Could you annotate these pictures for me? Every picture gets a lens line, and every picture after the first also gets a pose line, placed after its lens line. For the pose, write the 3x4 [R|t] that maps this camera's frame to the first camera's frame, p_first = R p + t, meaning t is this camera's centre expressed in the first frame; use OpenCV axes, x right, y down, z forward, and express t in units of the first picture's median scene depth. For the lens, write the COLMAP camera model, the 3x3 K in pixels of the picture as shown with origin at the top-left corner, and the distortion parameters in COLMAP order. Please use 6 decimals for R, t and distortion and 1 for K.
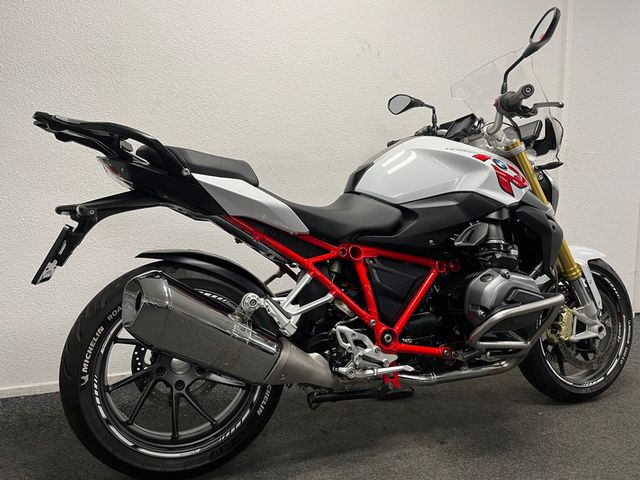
lens RADIAL K [[481.9, 0, 316.1], [0, 481.9, 238.4], [0, 0, 1]] dist [0.062491, -0.080954]
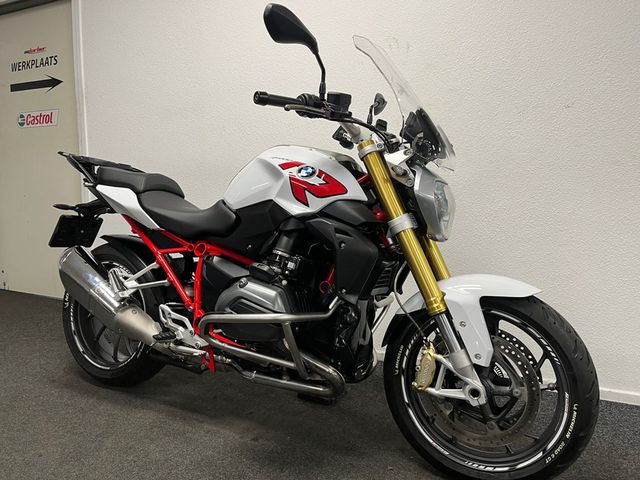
lens RADIAL K [[481.9, 0, 315.8], [0, 481.9, 235.5], [0, 0, 1]] dist [0.062491, -0.080954]
pose [[0.665271, 0.073440, -0.742981, 1.162655], [-0.070259, 0.996892, 0.035627, -0.067156], [0.743289, 0.028500, 0.668363, 0.414482]]
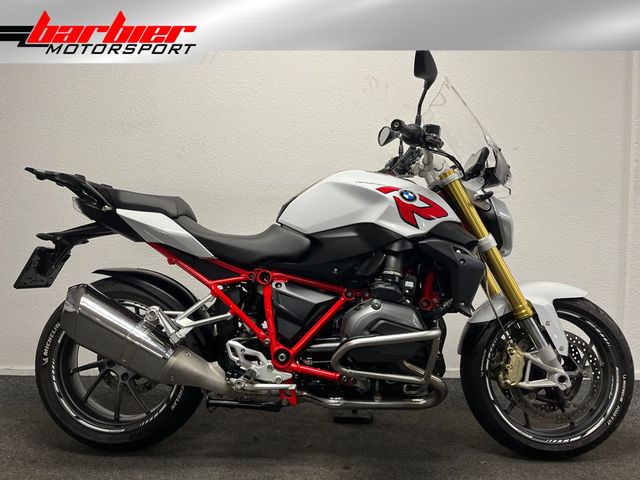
lens RADIAL K [[481.9, 0, 316.3], [0, 481.9, 240.7], [0, 0, 1]] dist [0.062491, -0.080954]
pose [[0.923965, 0.016773, -0.382108, 0.622164], [-0.033616, 0.998733, -0.037446, -0.017150], [0.380996, 0.047444, 0.923359, 0.011738]]
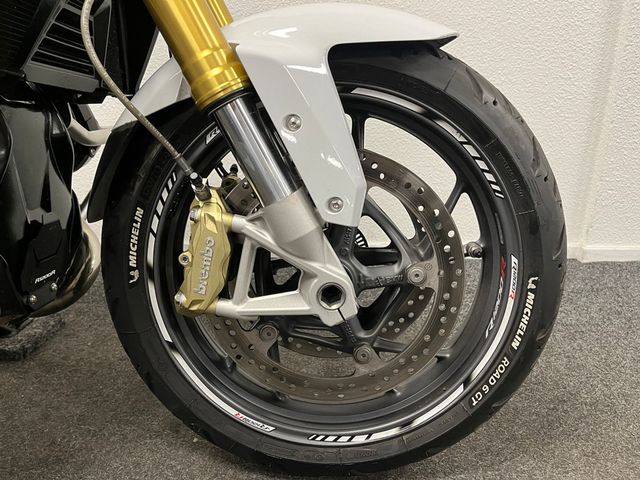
lens RADIAL K [[481.9, 0, 321.4], [0, 481.9, 236.3], [0, 0, 1]] dist [0.062491, -0.080954]
pose [[0.926195, 0.120186, -0.357378, 0.831577], [-0.035685, 0.971524, 0.234239, 0.107111], [0.375353, -0.204198, 0.904109, 0.919032]]
